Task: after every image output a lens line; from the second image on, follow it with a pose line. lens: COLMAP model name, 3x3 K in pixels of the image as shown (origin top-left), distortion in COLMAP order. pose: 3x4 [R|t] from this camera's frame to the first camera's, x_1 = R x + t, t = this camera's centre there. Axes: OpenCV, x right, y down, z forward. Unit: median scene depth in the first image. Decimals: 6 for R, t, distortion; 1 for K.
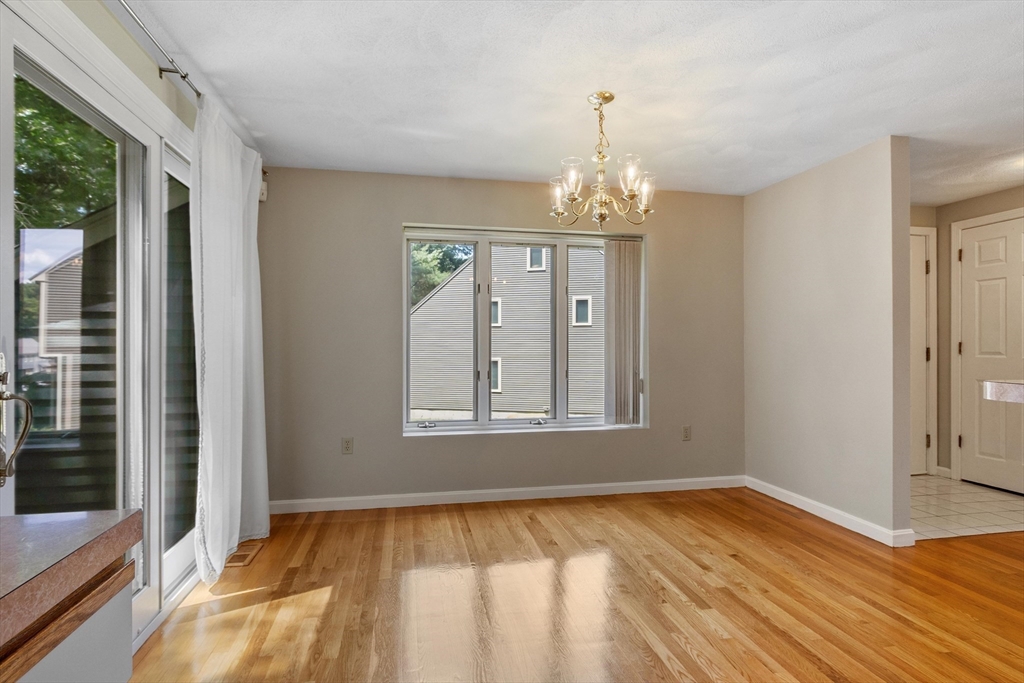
lens RADIAL K [[537.2, 0, 482.7], [0, 537.2, 340.8], [0, 0, 1]] dist [0.018371, -0.000887]
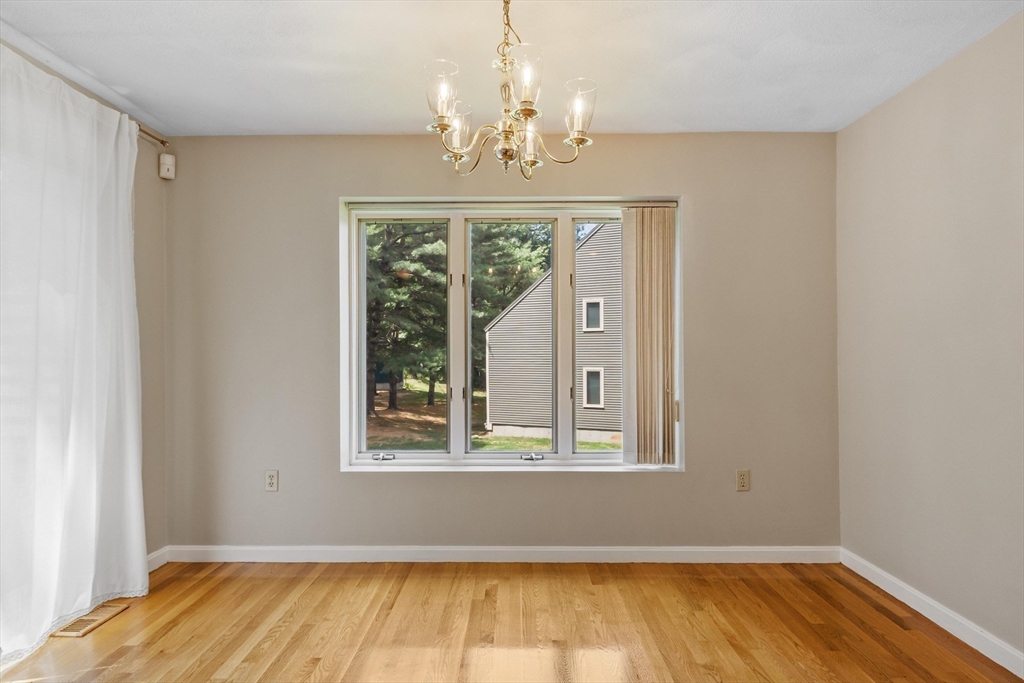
lens RADIAL K [[573.0, 0, 513.0], [0, 573.0, 347.0], [0, 0, 1]] dist [0.006947, 0.002603]
pose [[0.978306, -0.004282, -0.207122, 0.263967], [0.003917, 0.999990, -0.002173, 0.000611], [0.207129, 0.001315, 0.978313, 0.236927]]
